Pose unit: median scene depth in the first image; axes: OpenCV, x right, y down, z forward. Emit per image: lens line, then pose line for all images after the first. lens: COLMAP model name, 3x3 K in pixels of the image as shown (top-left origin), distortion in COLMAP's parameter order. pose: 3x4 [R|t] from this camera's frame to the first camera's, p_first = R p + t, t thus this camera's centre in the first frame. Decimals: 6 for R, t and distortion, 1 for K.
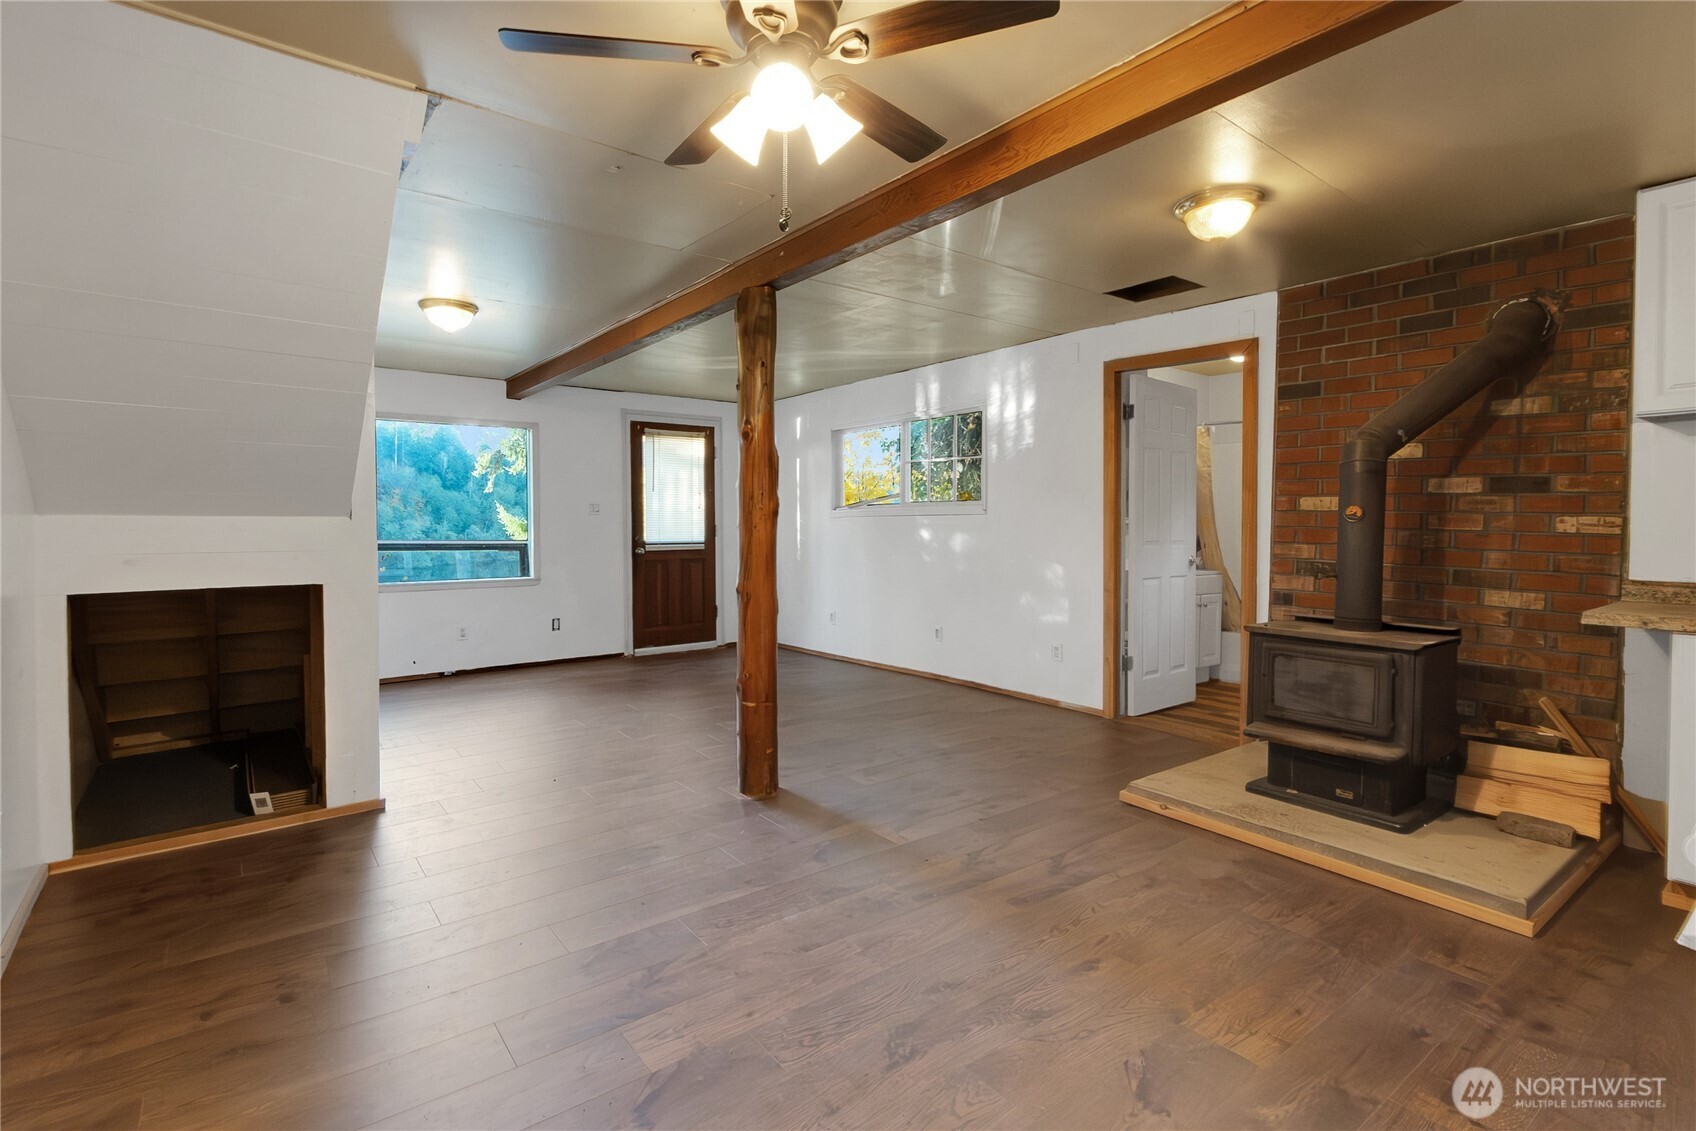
lens RADIAL K [[789.7, 0, 846.0], [0, 789.7, 541.9], [0, 0, 1]] dist [0.000506, 0.000142]
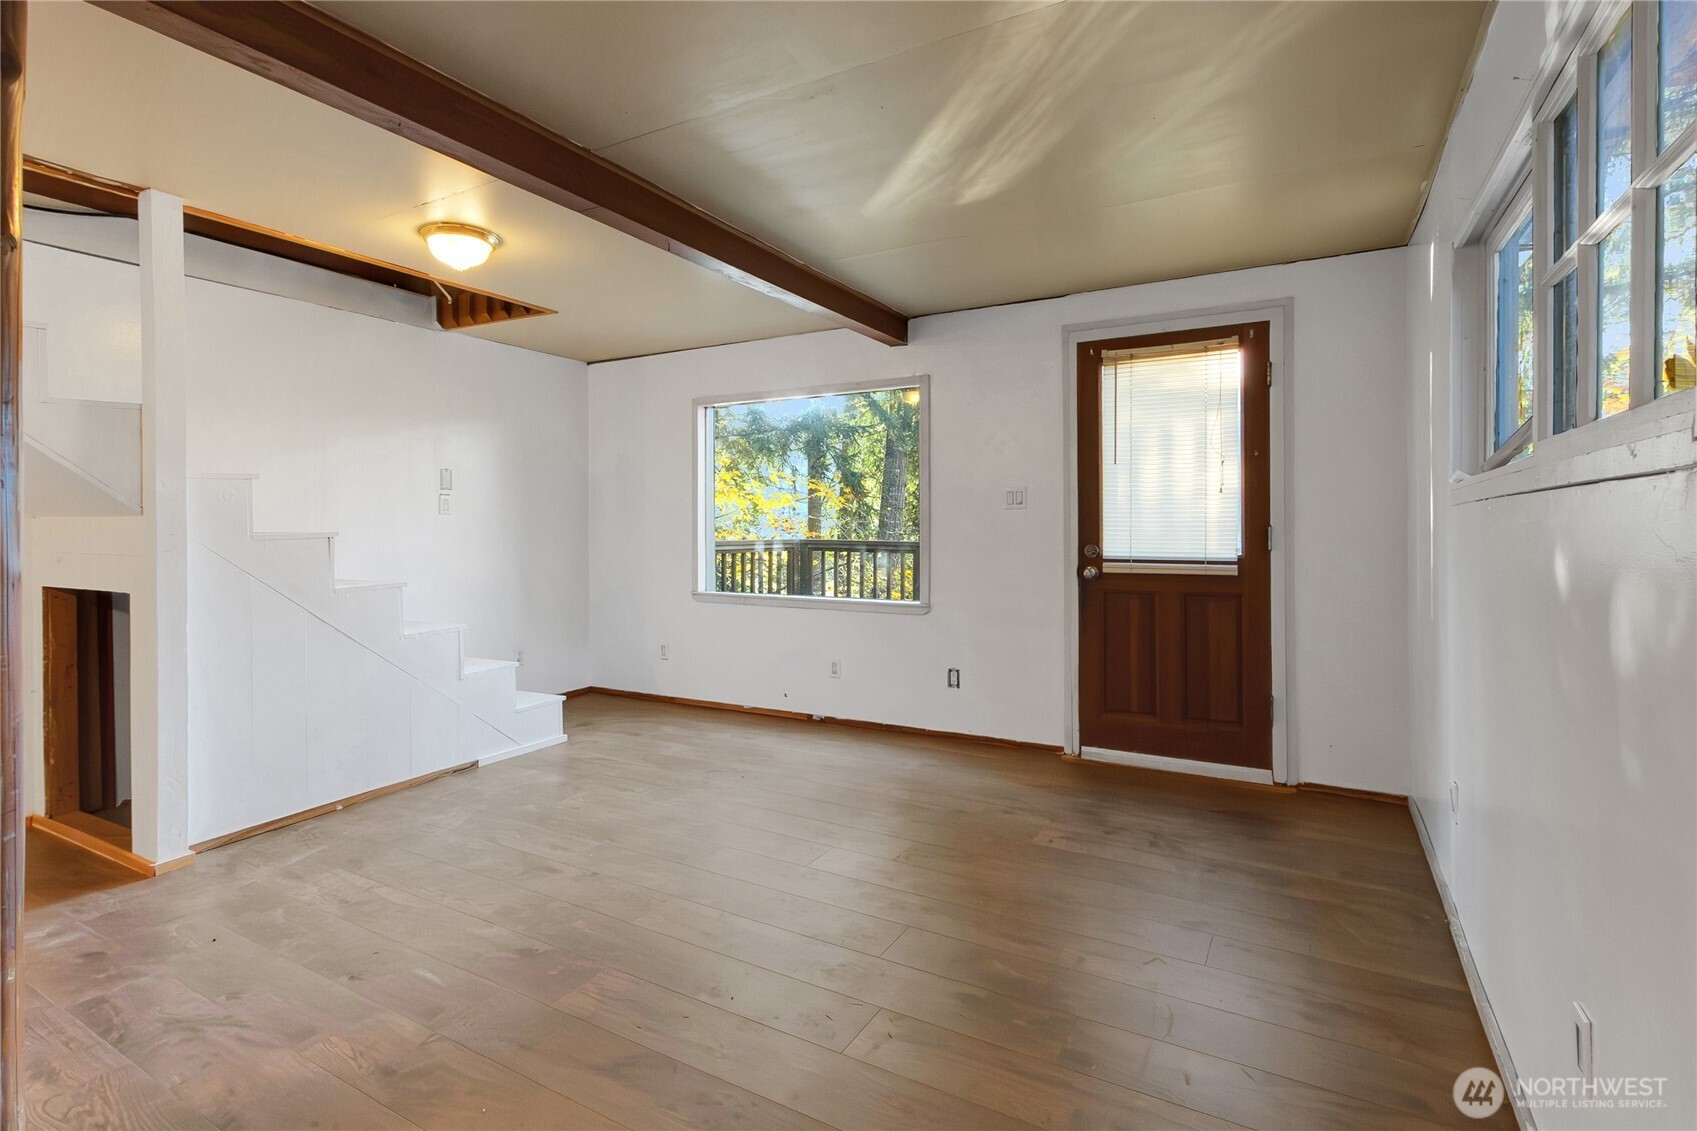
lens RADIAL K [[770.7, 0, 852.3], [0, 770.7, 528.8], [0, 0, 1]] dist [0.000793, -0.000112]
pose [[0.394156, 0.000574, -0.919043, 0.176595], [-0.021917, 0.999721, -0.008775, -0.010934], [0.918782, 0.023602, 0.394059, 0.636691]]
